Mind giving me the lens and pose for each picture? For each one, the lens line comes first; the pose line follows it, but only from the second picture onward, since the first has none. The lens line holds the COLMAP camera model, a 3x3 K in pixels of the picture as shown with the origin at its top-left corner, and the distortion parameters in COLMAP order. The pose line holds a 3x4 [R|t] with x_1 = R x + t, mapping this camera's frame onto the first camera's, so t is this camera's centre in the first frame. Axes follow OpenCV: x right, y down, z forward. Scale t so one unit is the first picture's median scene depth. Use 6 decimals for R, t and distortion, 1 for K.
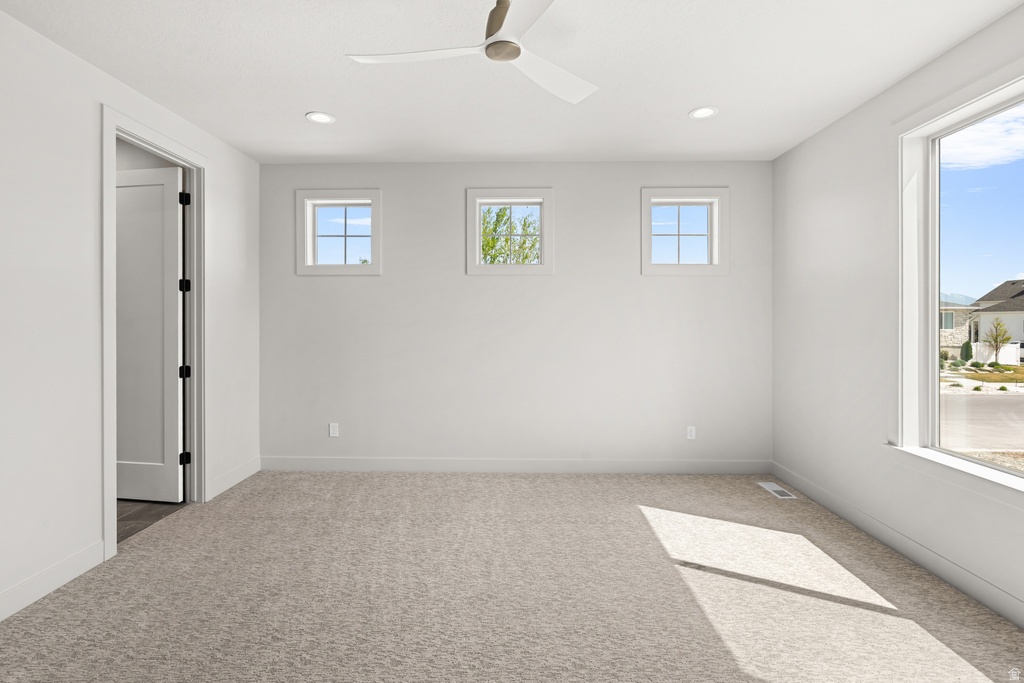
lens RADIAL K [[463.6, 0, 511.8], [0, 463.6, 335.1], [0, 0, 1]] dist [-0.001242, 0.001306]
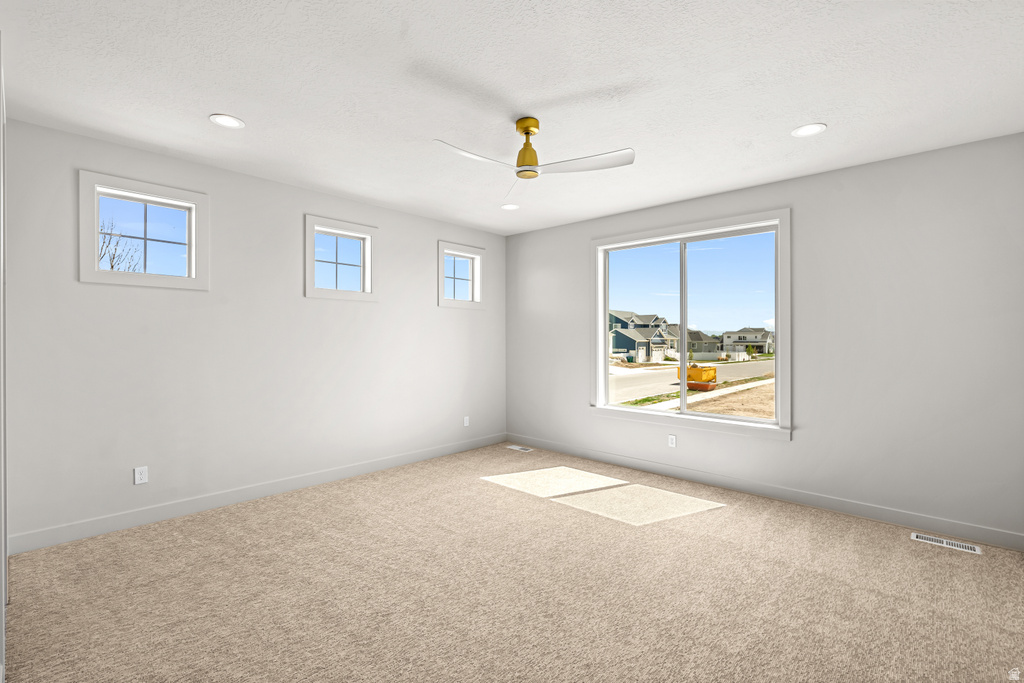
lens RADIAL K [[463.6, 0, 472.6], [0, 463.6, 346.3], [0, 0, 1]] dist [-0.001242, 0.001306]
pose [[0.695931, -0.009731, 0.718043, -0.715673], [0.022391, 0.999716, -0.008154, -0.002243], [-0.717760, 0.021753, 0.695951, 0.014017]]
